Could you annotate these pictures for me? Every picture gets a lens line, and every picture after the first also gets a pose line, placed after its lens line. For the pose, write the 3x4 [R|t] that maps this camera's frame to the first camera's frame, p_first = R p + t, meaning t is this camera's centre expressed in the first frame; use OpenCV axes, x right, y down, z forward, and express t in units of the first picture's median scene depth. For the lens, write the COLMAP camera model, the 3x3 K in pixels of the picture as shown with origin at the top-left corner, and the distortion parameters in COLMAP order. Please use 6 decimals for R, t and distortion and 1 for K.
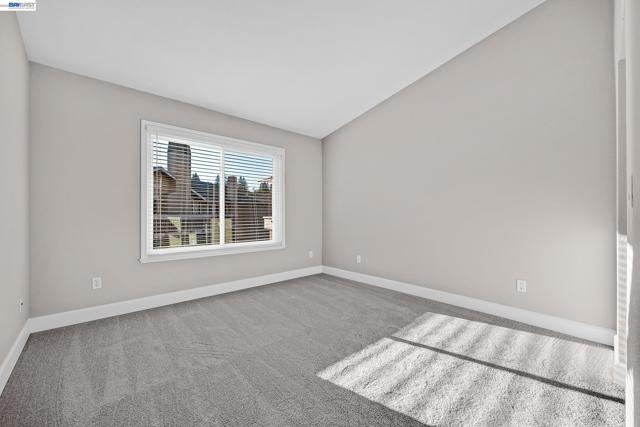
lens RADIAL K [[264.5, 0, 320.0], [0, 264.5, 213.5], [0, 0, 1]] dist [0.004516, 0.000360]
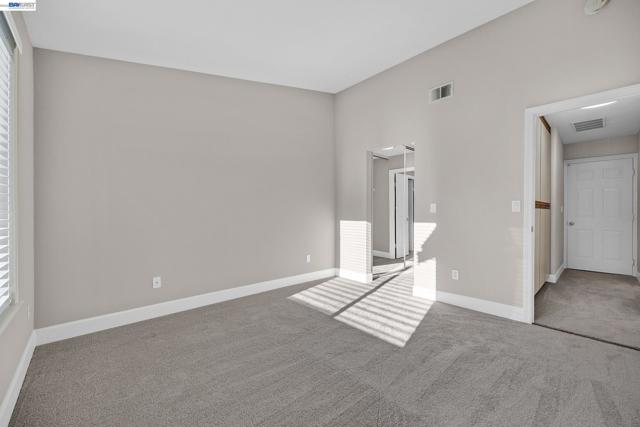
lens RADIAL K [[264.5, 0, 320.0], [0, 264.5, 213.5], [0, 0, 1]] dist [0.004516, 0.000360]
pose [[-0.025522, -0.001503, 0.999673, -0.895568], [0.001541, 0.999998, 0.001543, -0.000958], [-0.999673, 0.001580, -0.025520, 1.038528]]
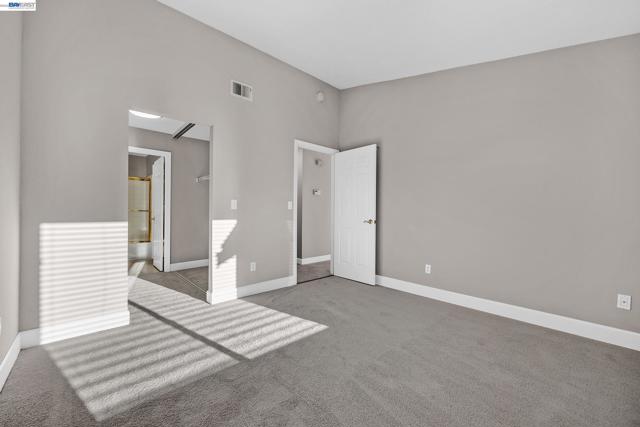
lens RADIAL K [[264.5, 0, 320.0], [0, 264.5, 213.5], [0, 0, 1]] dist [0.004516, 0.000360]
pose [[-0.998688, -0.004372, -0.051021, 0.072152], [-0.004688, 0.999970, 0.006090, 0.009443], [0.050993, 0.006322, -0.998679, 1.747644]]
